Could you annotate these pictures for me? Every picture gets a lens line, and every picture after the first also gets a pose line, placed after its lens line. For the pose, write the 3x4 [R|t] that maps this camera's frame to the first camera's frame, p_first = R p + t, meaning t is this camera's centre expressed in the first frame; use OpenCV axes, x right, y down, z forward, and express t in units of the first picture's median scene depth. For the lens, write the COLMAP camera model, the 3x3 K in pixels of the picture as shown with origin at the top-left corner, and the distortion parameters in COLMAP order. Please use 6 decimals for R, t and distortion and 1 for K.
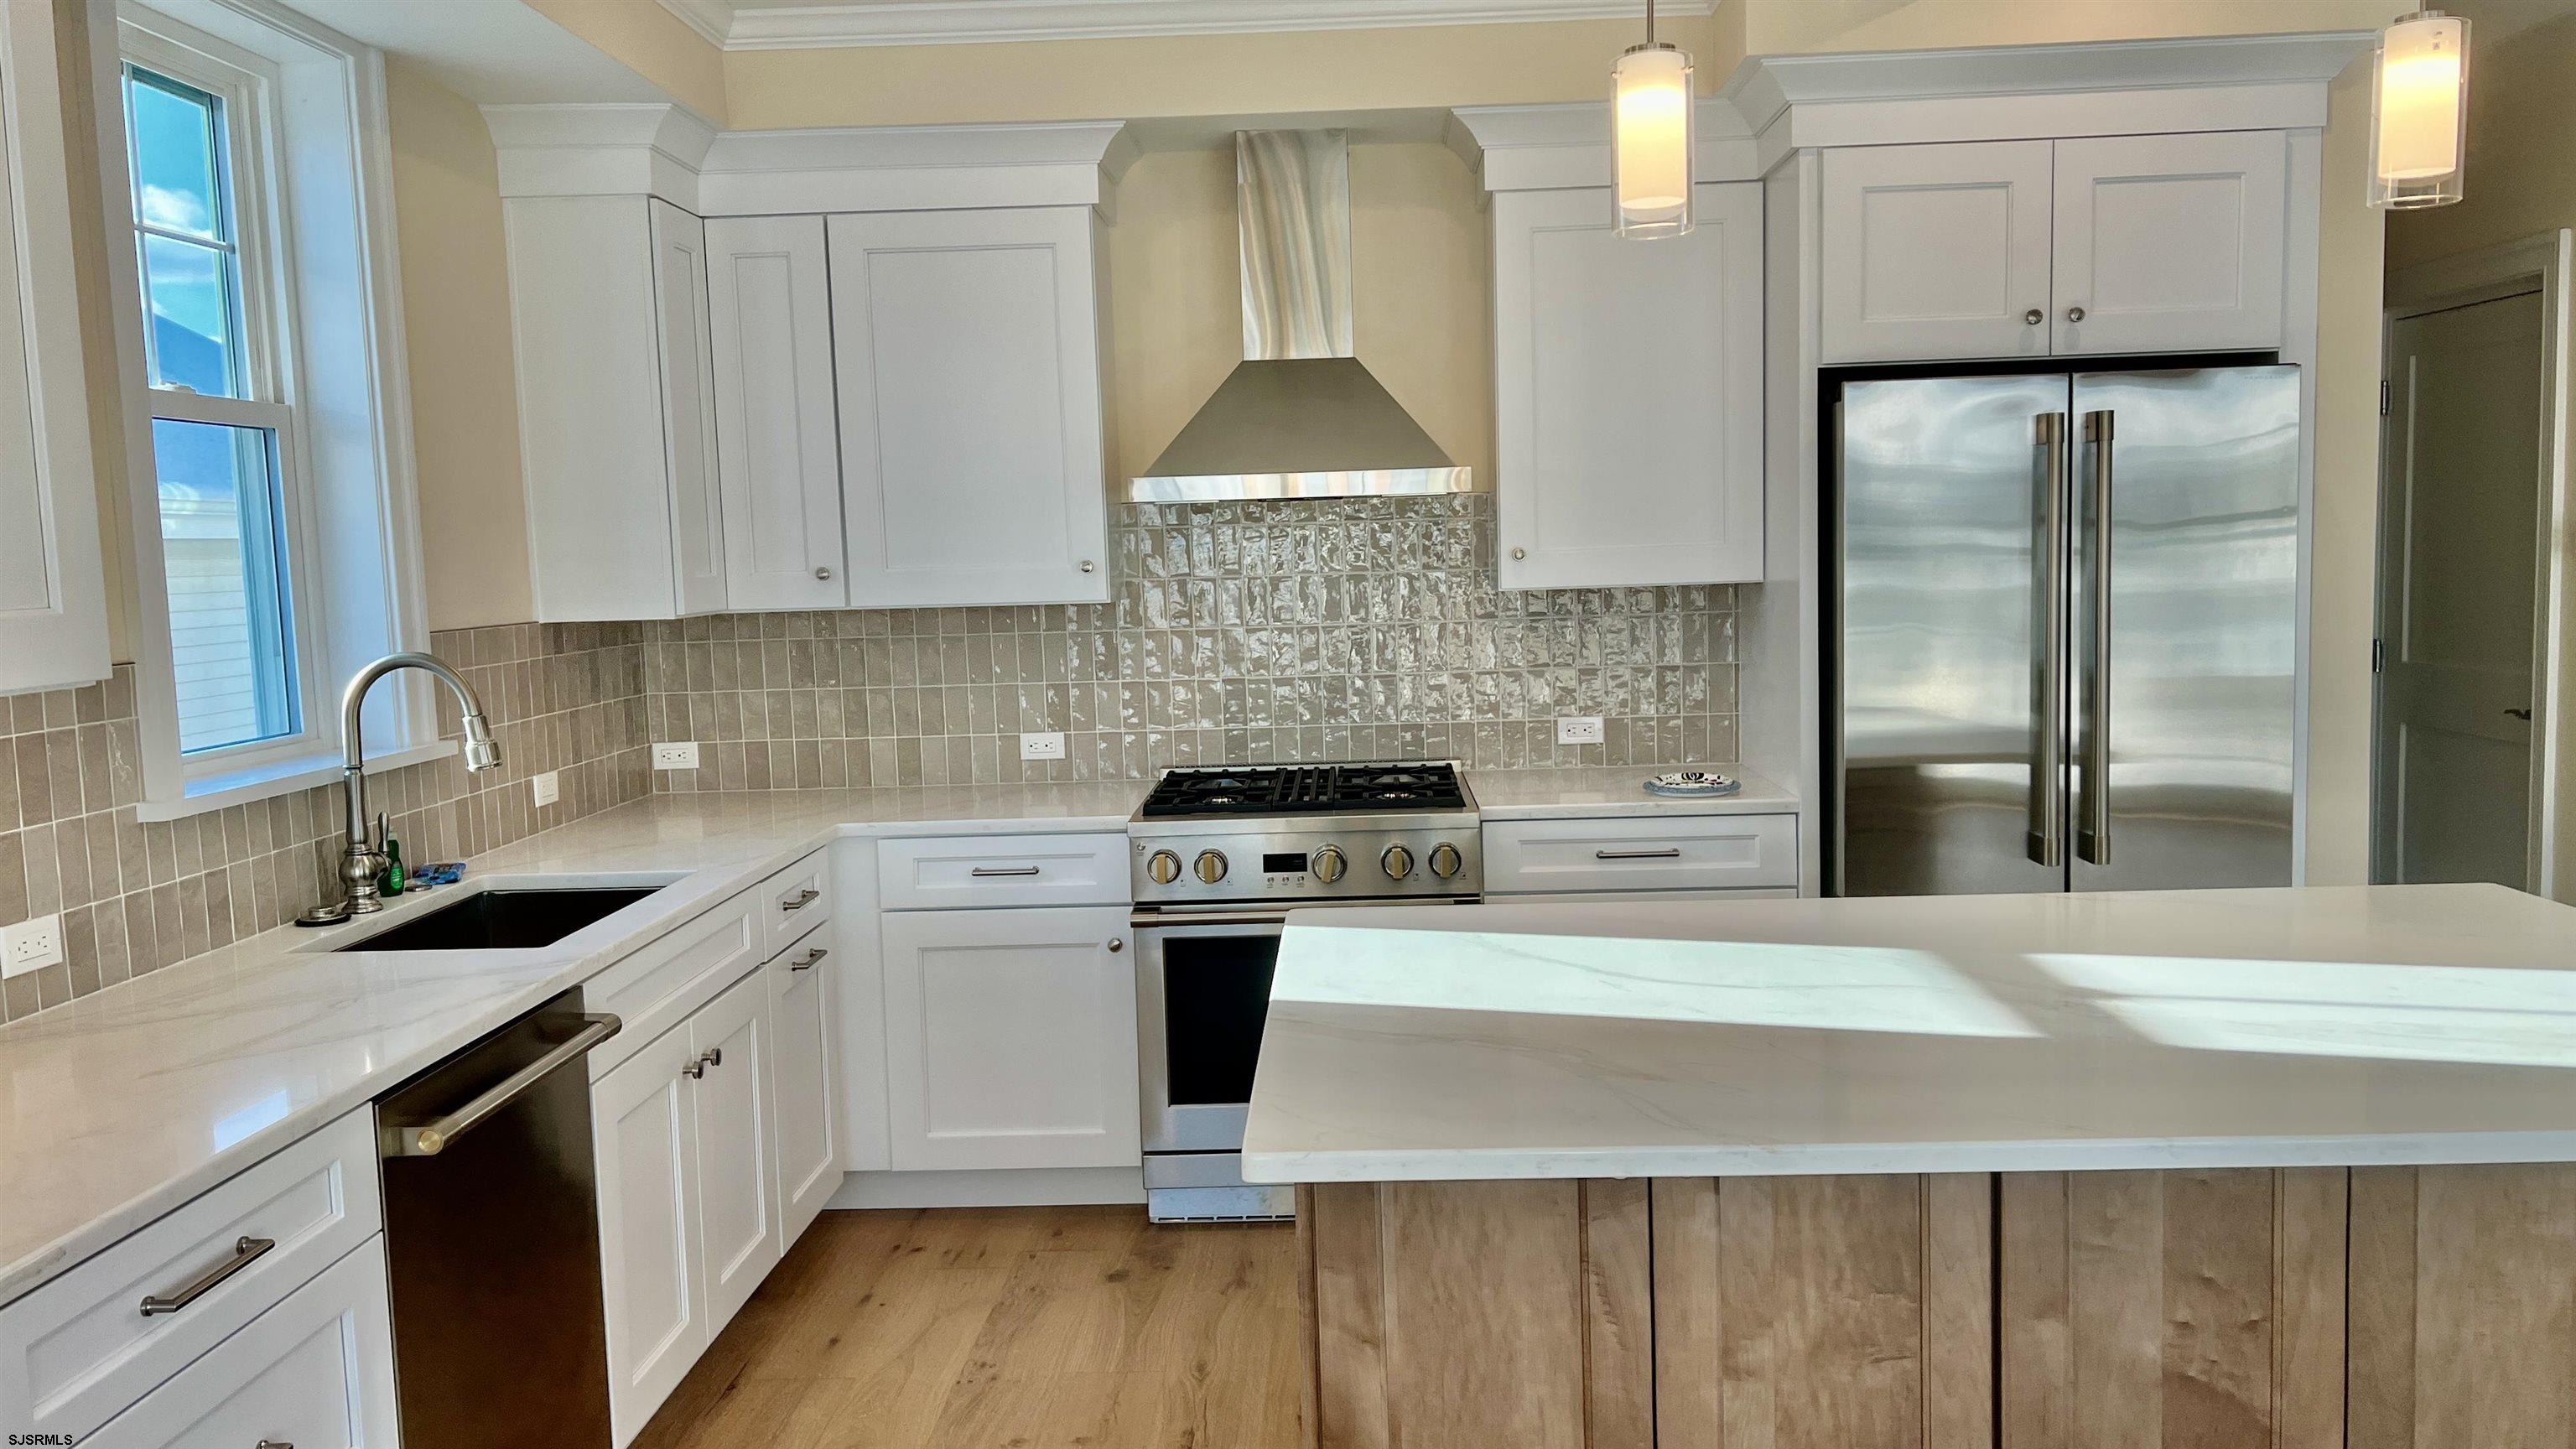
lens RADIAL K [[1963.2, 0, 1288.0], [0, 1963.2, 724.5], [0, 0, 1]] dist [0.002151, -0.000752]
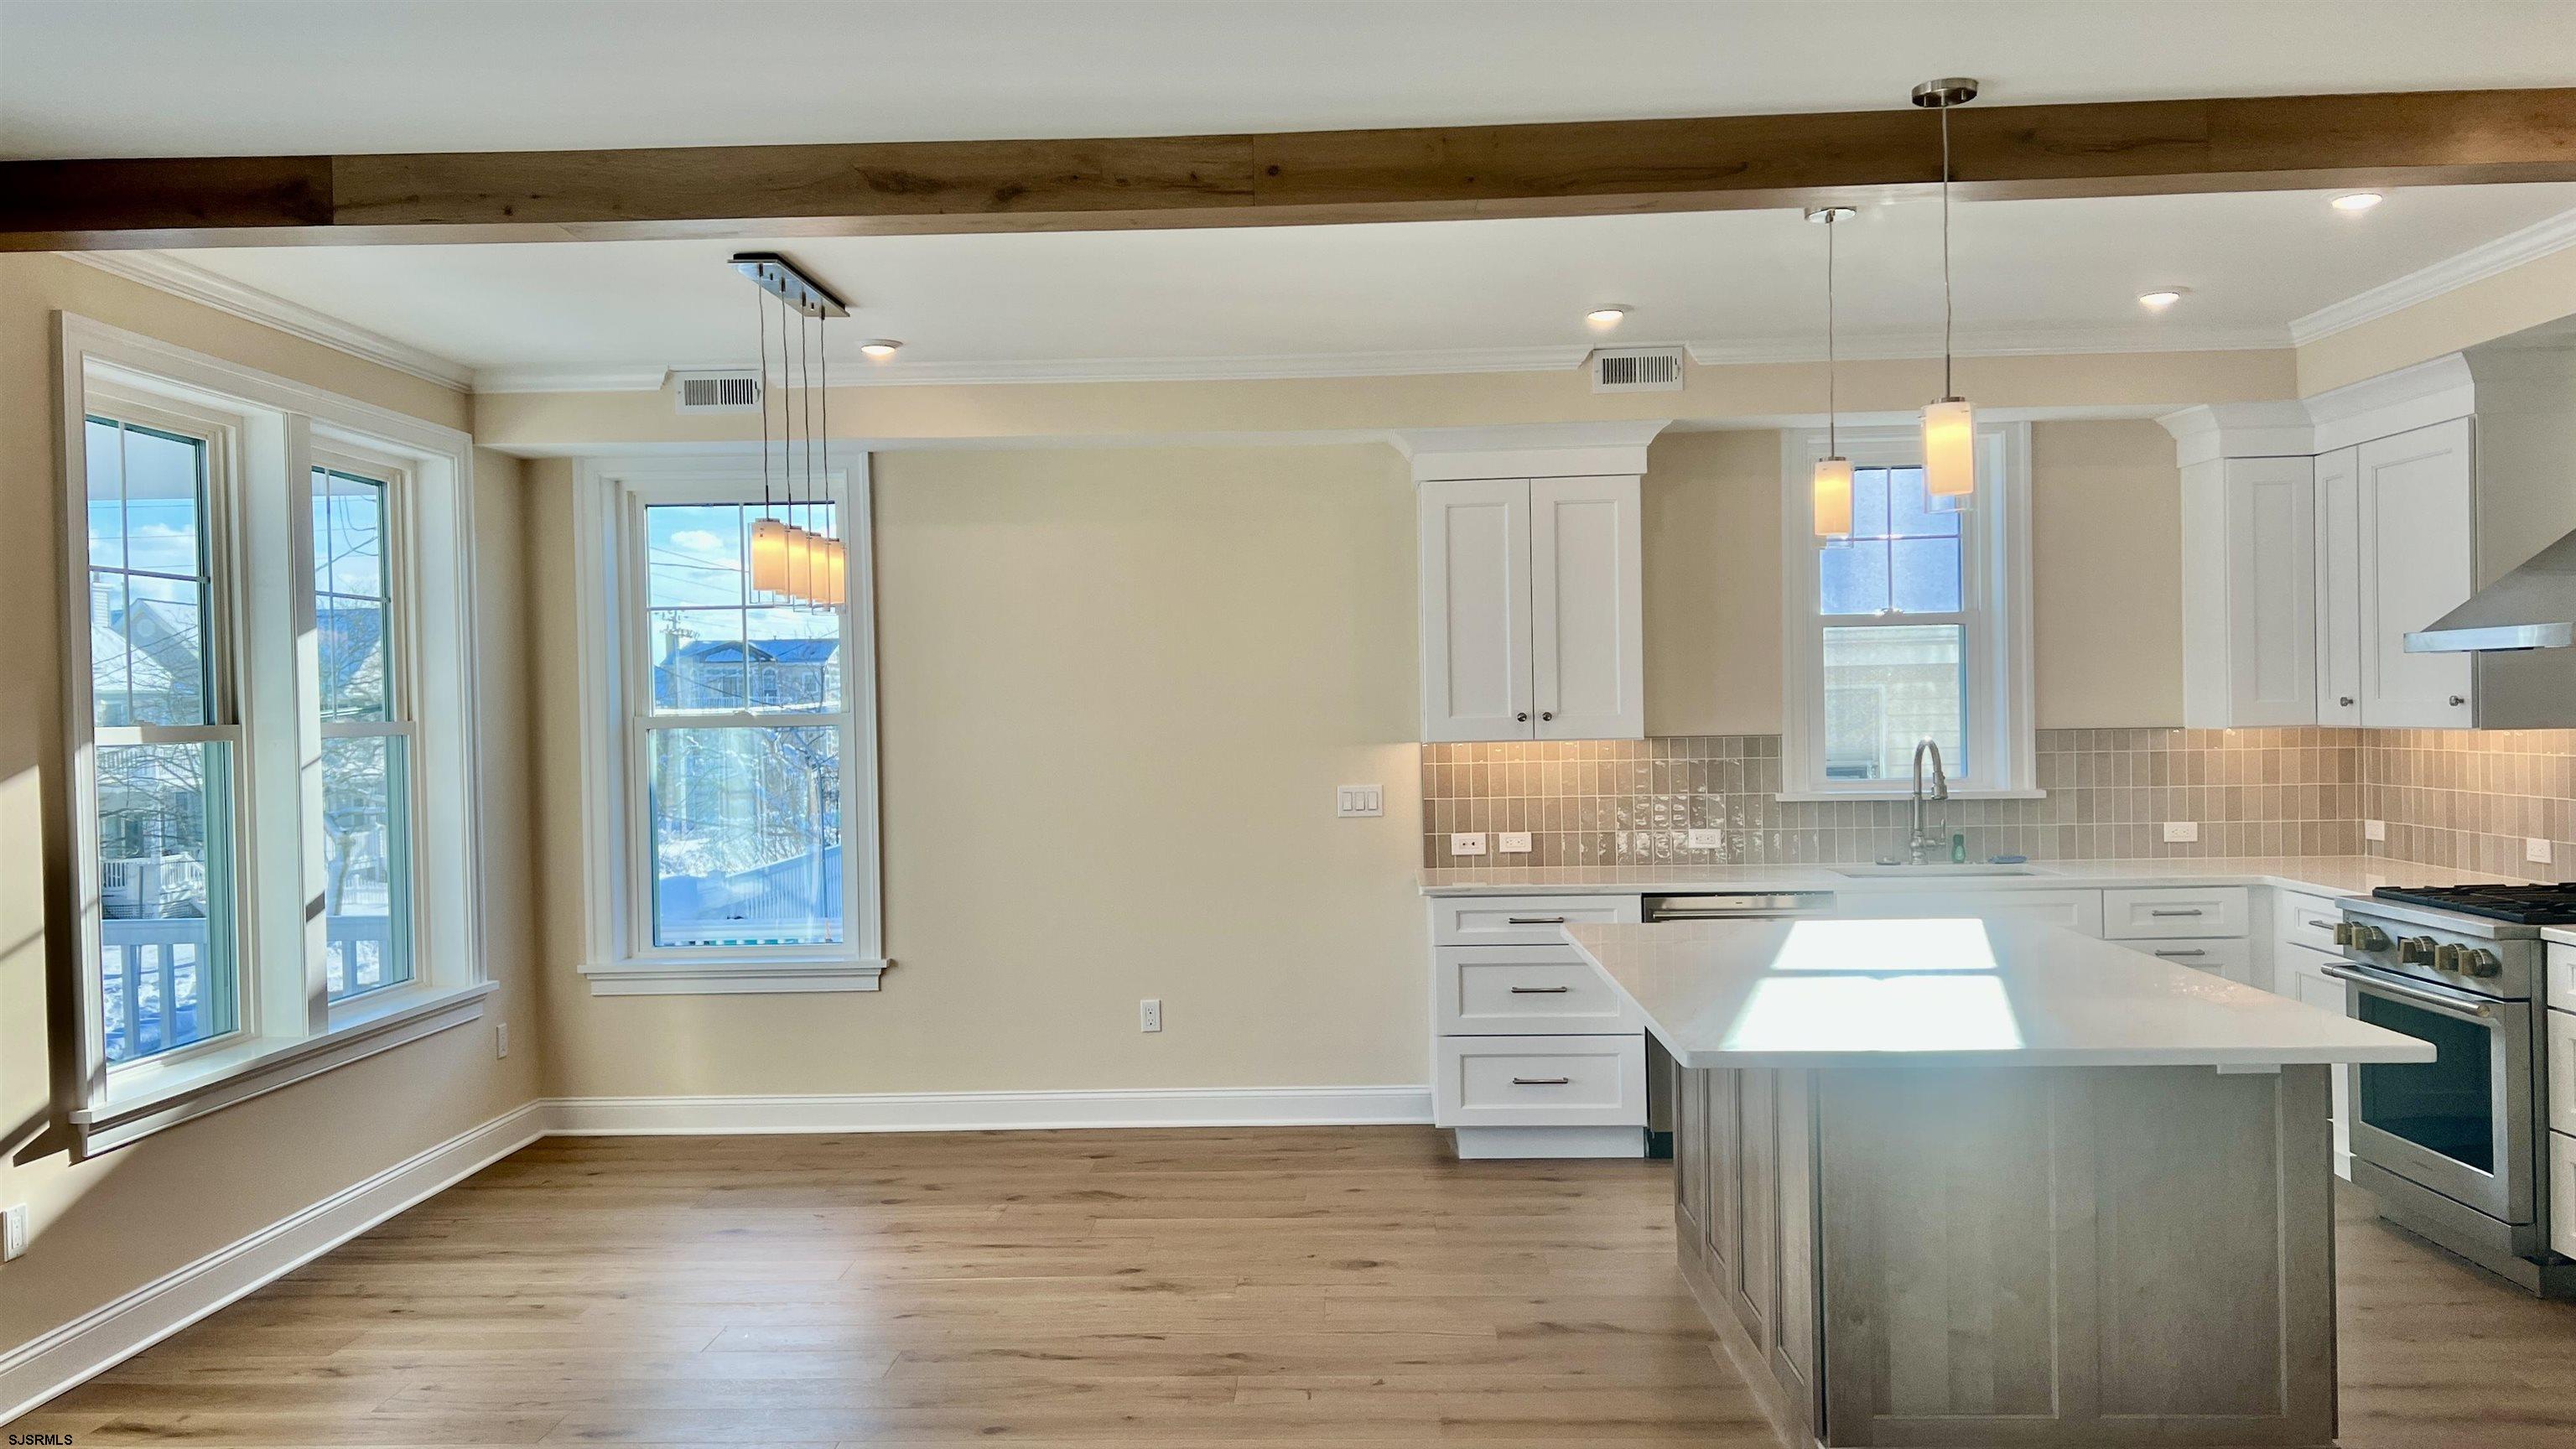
lens RADIAL K [[1943.3, 0, 1291.4], [0, 1943.3, 759.2], [0, 0, 1]] dist [0.058459, -0.052598]
pose [[-0.000718, 0.057892, -0.998323, 2.325726], [-0.077820, 0.995292, 0.057772, -0.119864], [0.996967, 0.077731, 0.003790, 0.510124]]
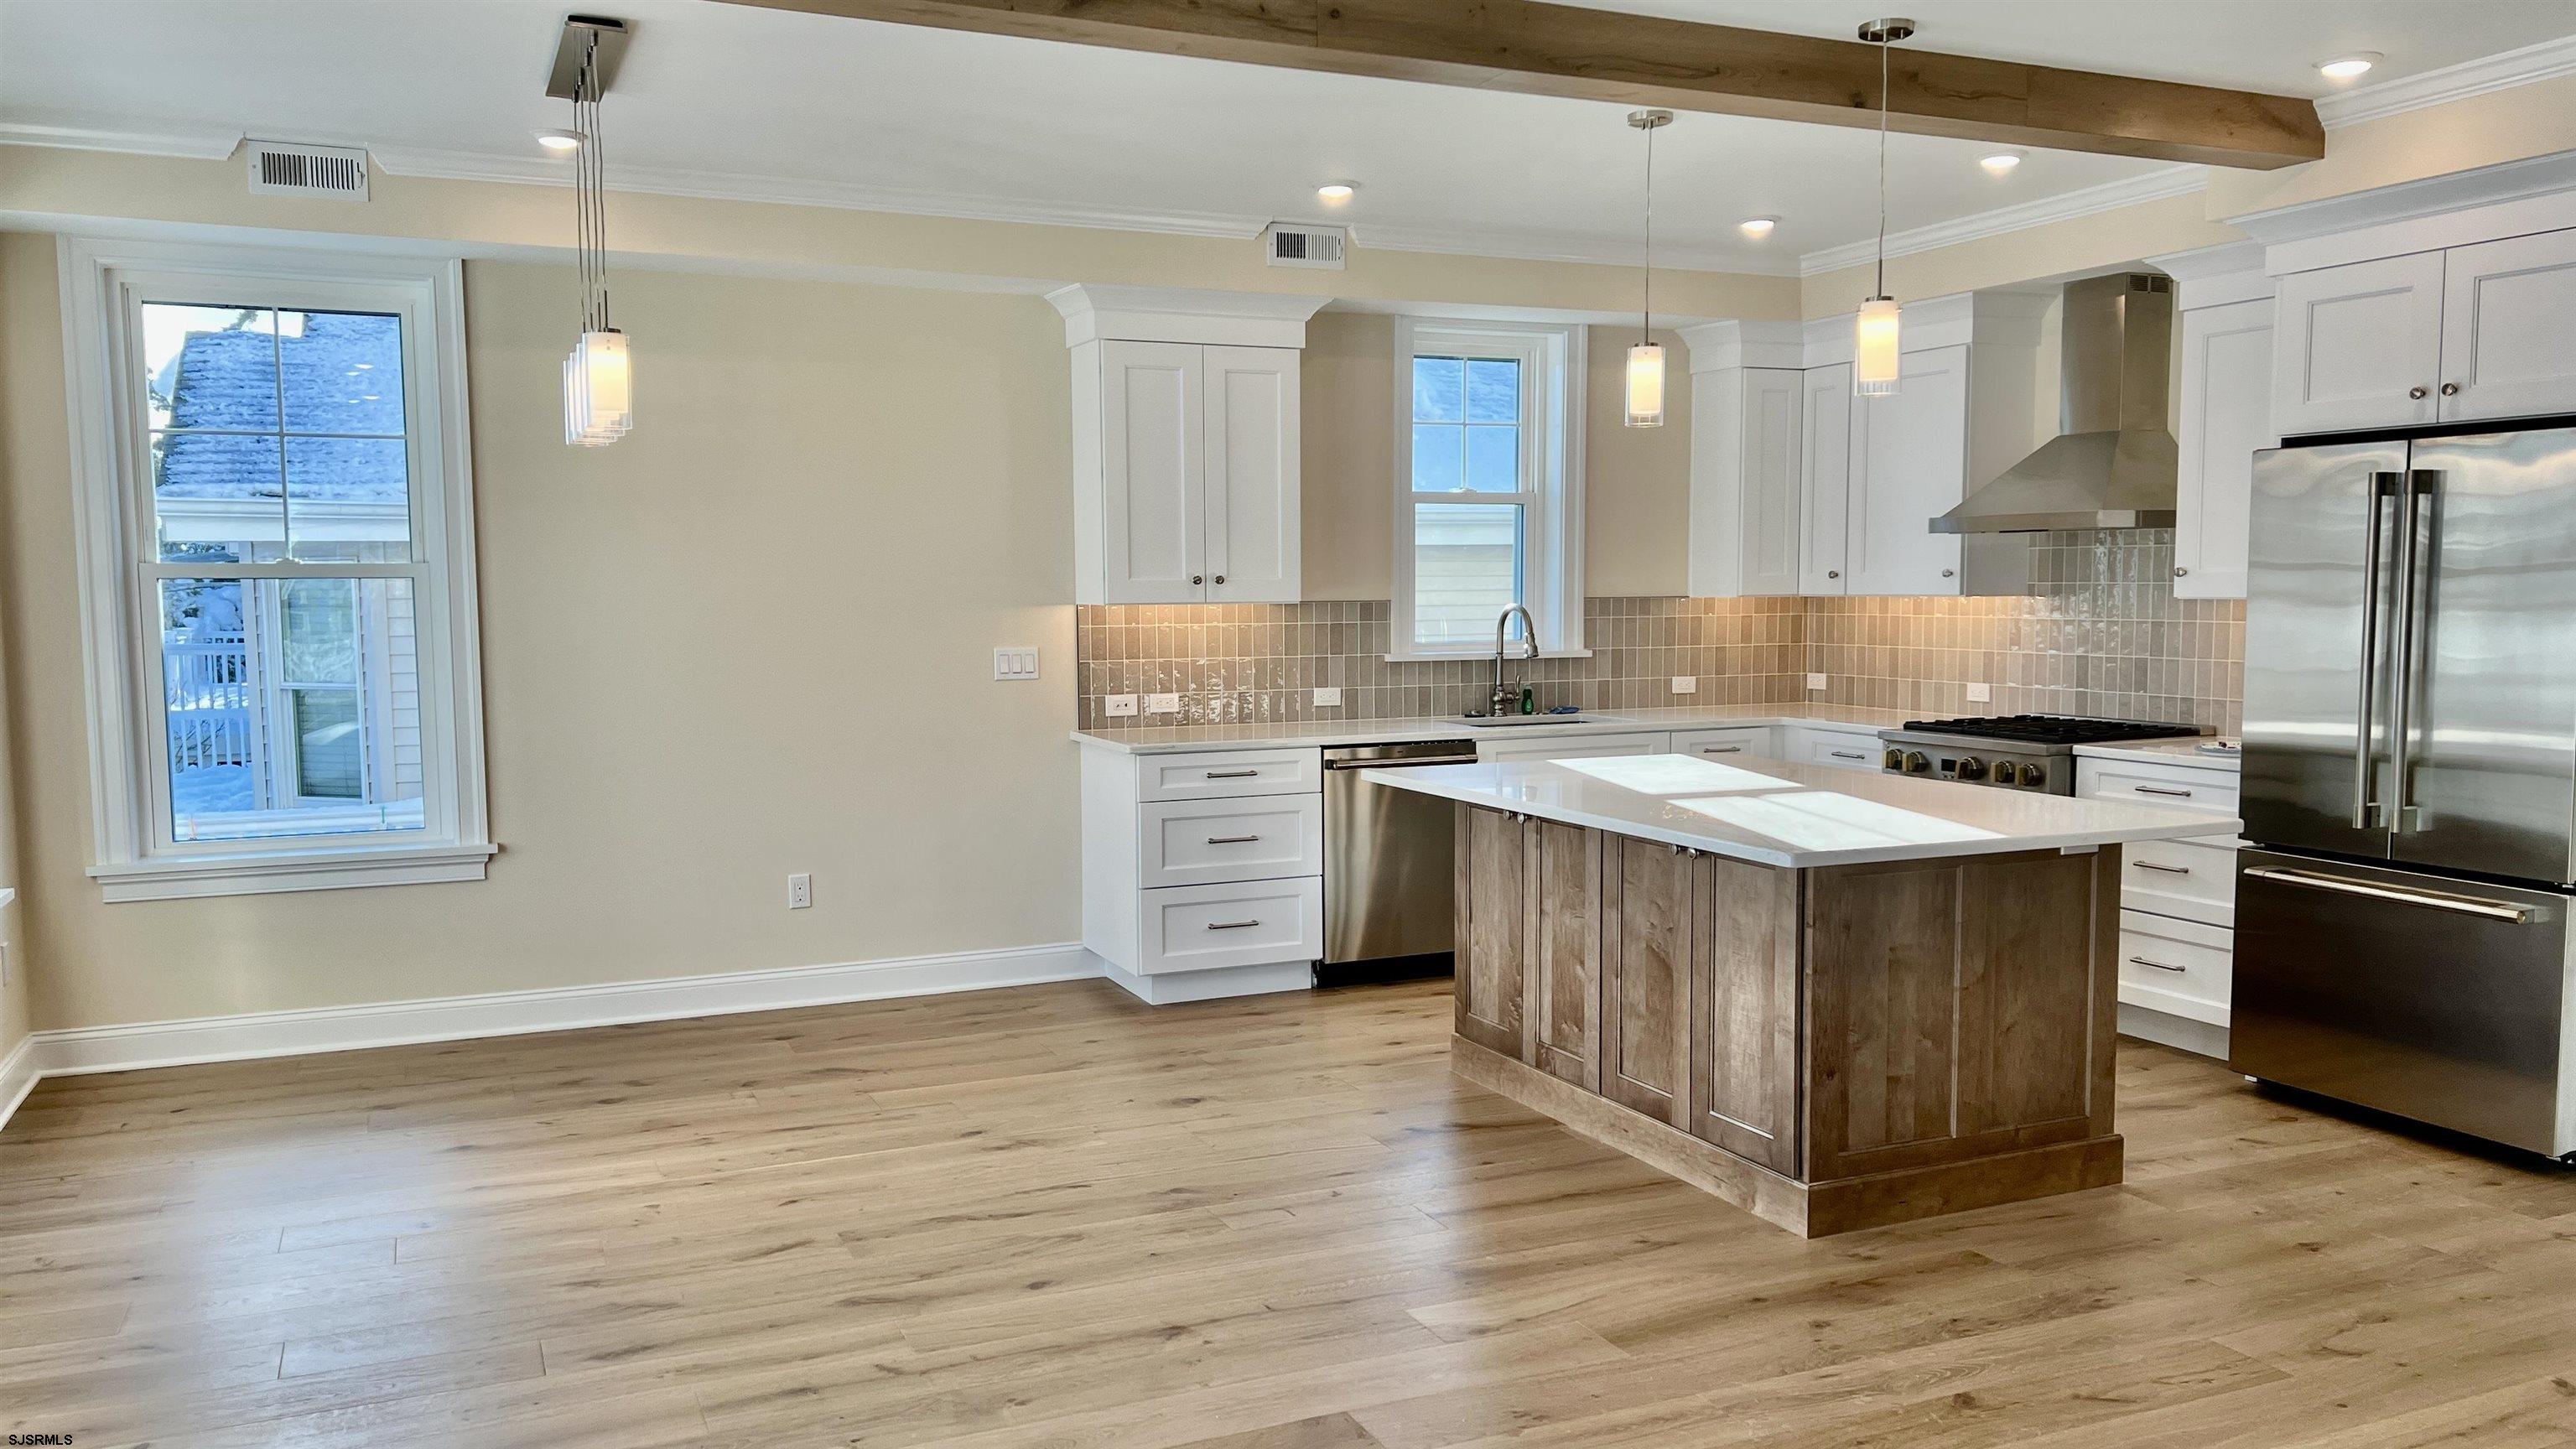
lens RADIAL K [[1919.3, 0, 1293.2], [0, 1919.3, 792.7], [0, 0, 1]] dist [0.116706, -0.182962]
pose [[0.441480, 0.126426, -0.888320, 2.169639], [-0.094805, 0.991055, 0.093931, -0.007710], [0.892249, 0.042749, 0.449516, -0.342903]]
